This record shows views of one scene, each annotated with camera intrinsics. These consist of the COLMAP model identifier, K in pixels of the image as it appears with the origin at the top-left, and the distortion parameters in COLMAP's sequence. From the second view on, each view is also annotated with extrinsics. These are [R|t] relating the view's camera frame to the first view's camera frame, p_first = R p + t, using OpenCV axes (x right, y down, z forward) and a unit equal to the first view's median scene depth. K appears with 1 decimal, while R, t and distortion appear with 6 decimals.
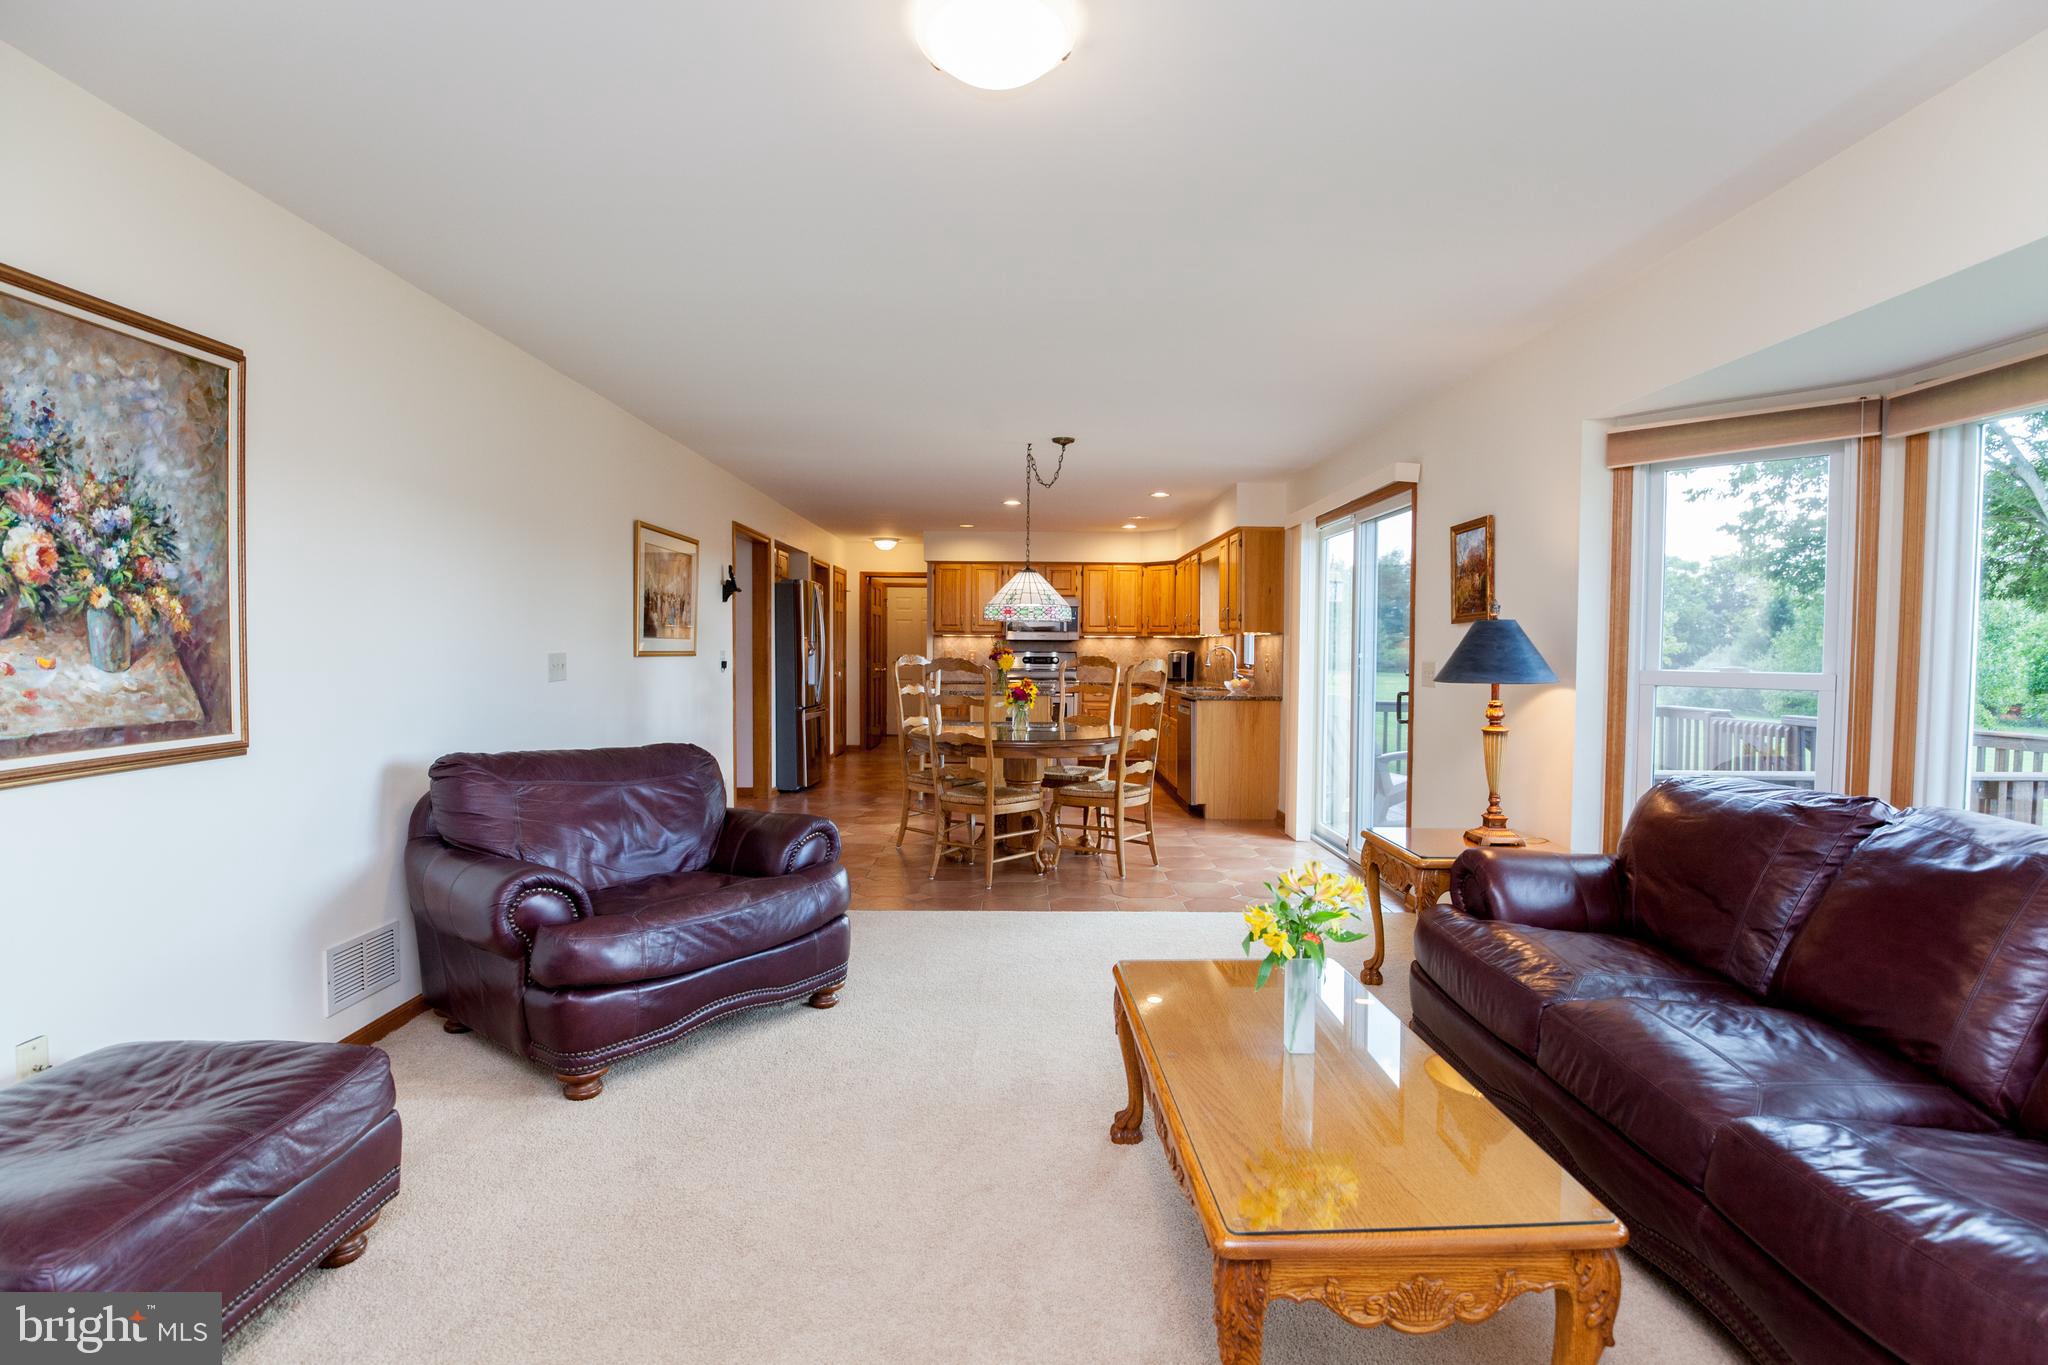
lens RADIAL K [[1005.4, 0, 1042.7], [0, 1005.4, 680.3], [0, 0, 1]] dist [-0.022090, -0.000755]
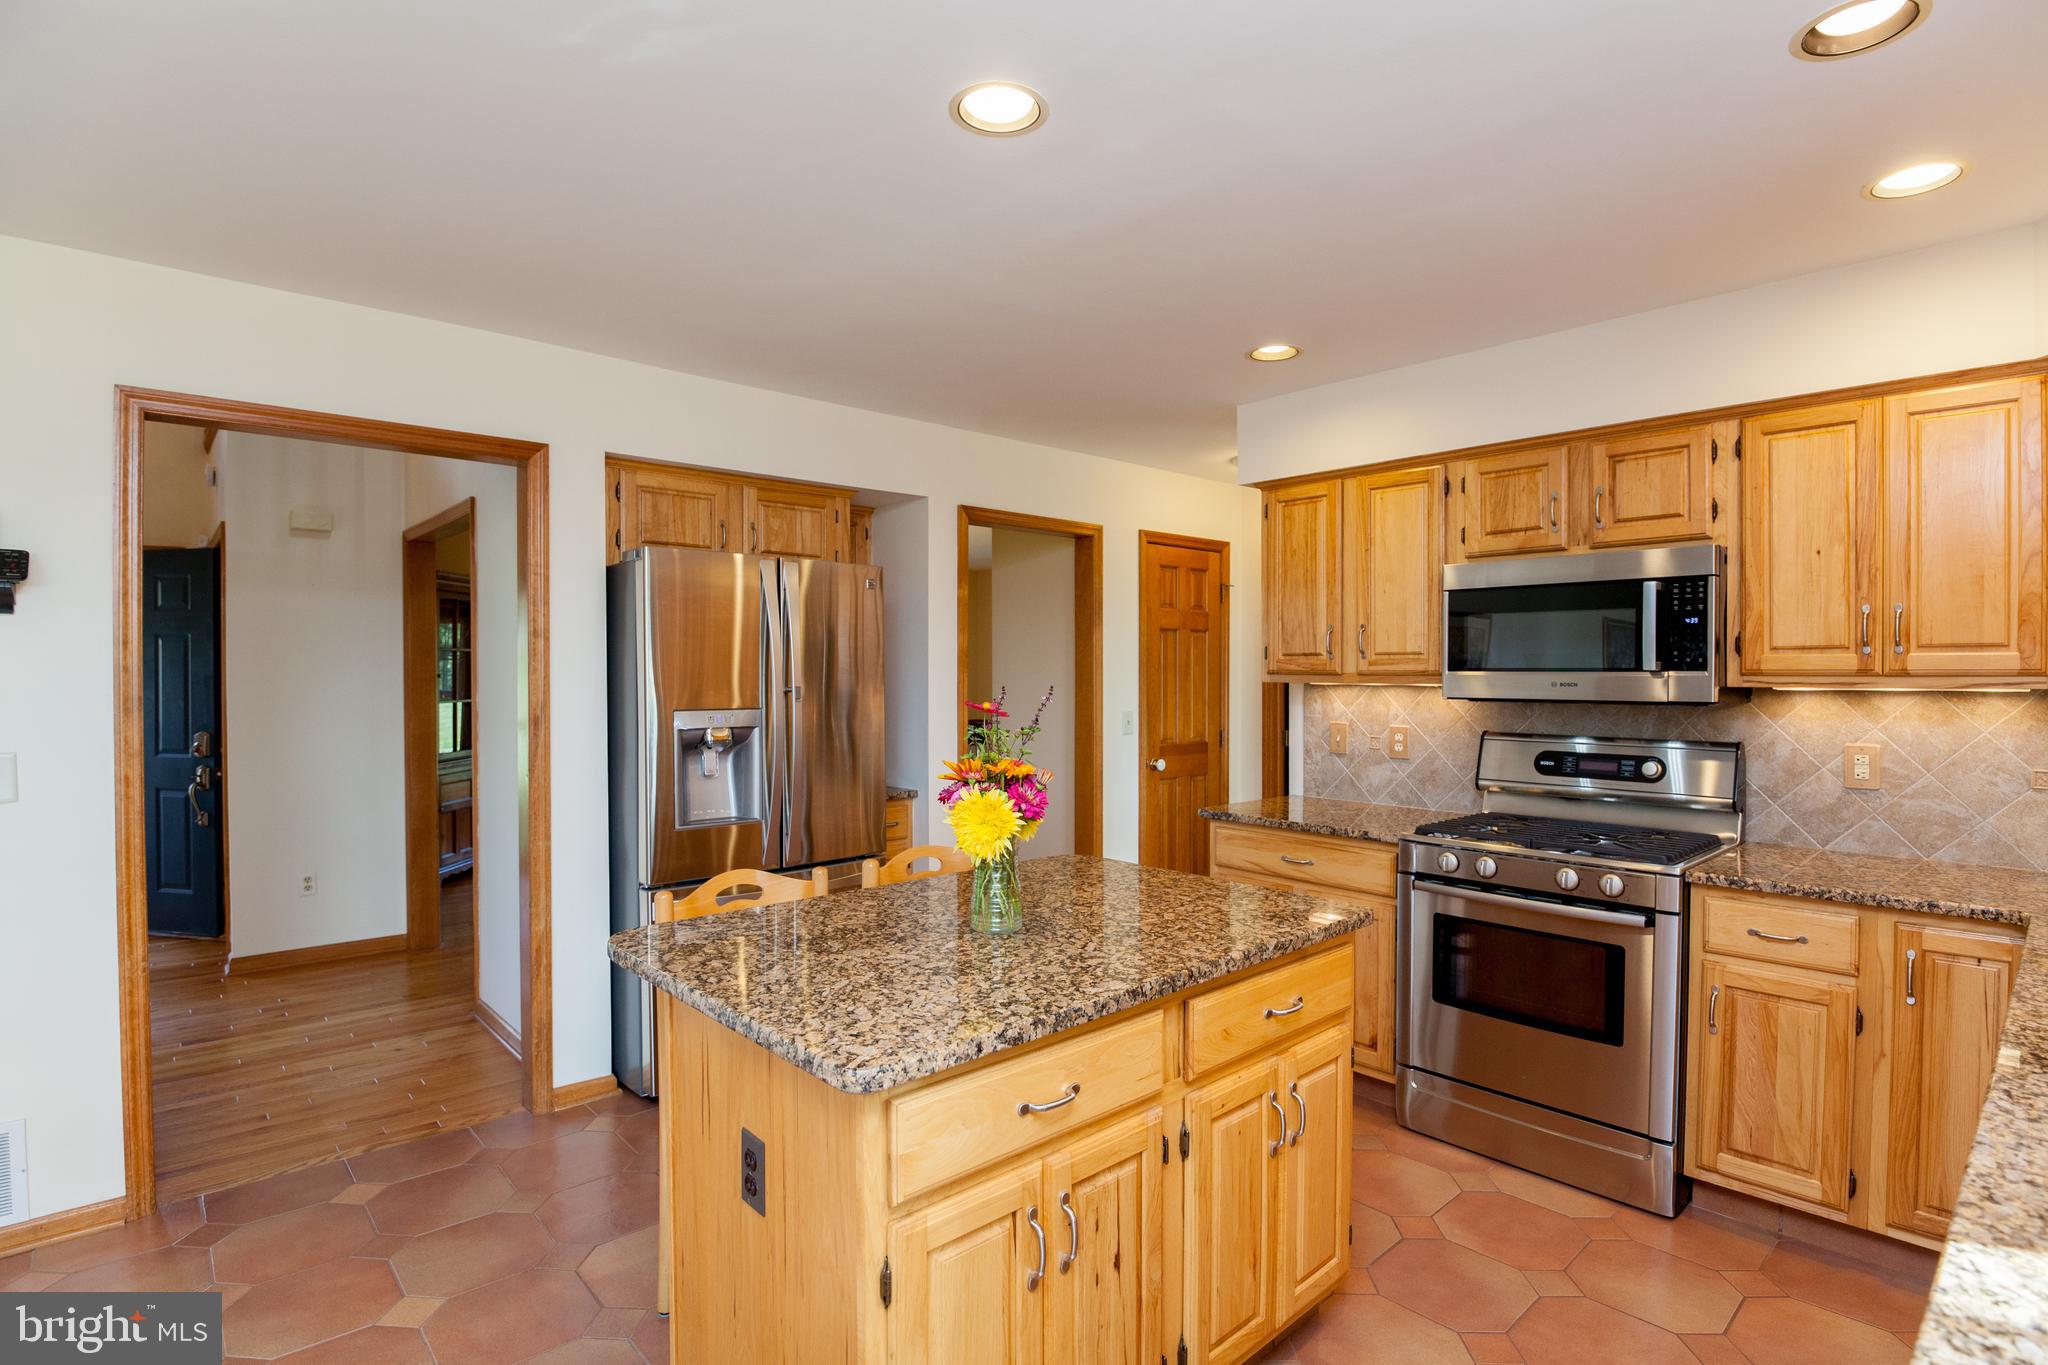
lens RADIAL K [[1005.4, 0, 1042.7], [0, 1005.4, 680.3], [0, 0, 1]] dist [-0.022090, -0.000755]
pose [[0.666012, -0.001664, -0.745939, 0.113705], [-0.021382, 0.999544, -0.021320, -0.036834], [0.745634, 0.030149, 0.665673, 0.701406]]
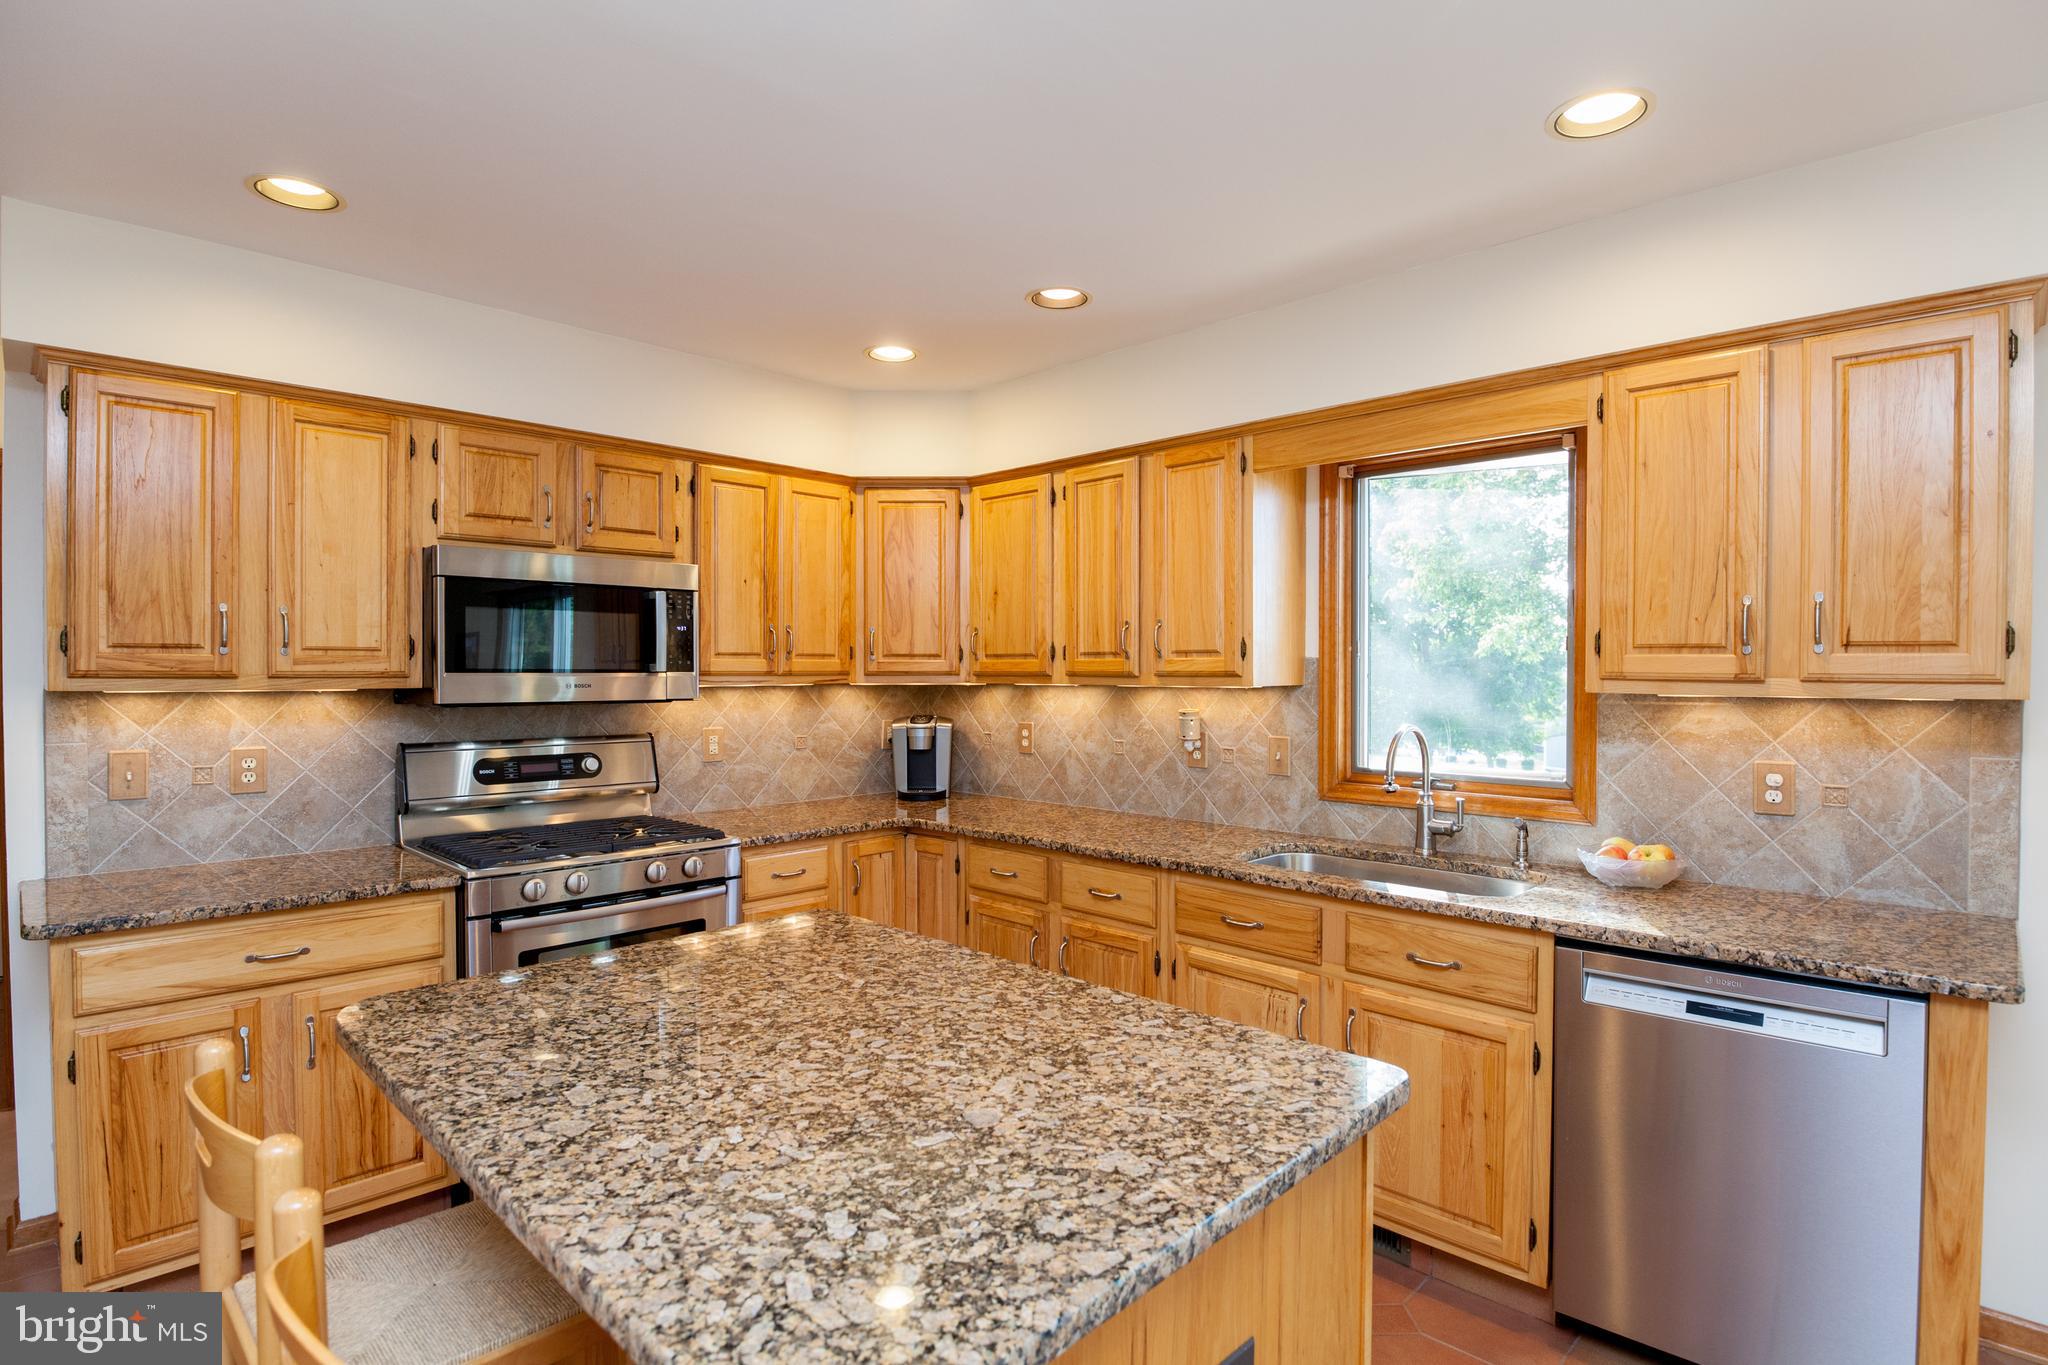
lens RADIAL K [[1005.4, 0, 1042.7], [0, 1005.4, 680.3], [0, 0, 1]] dist [-0.022090, -0.000755]
pose [[0.708530, -0.013338, 0.705555, -0.108040], [0.028827, 0.999534, -0.010054, -0.039873], [-0.705092, 0.027463, 0.708584, 0.709783]]
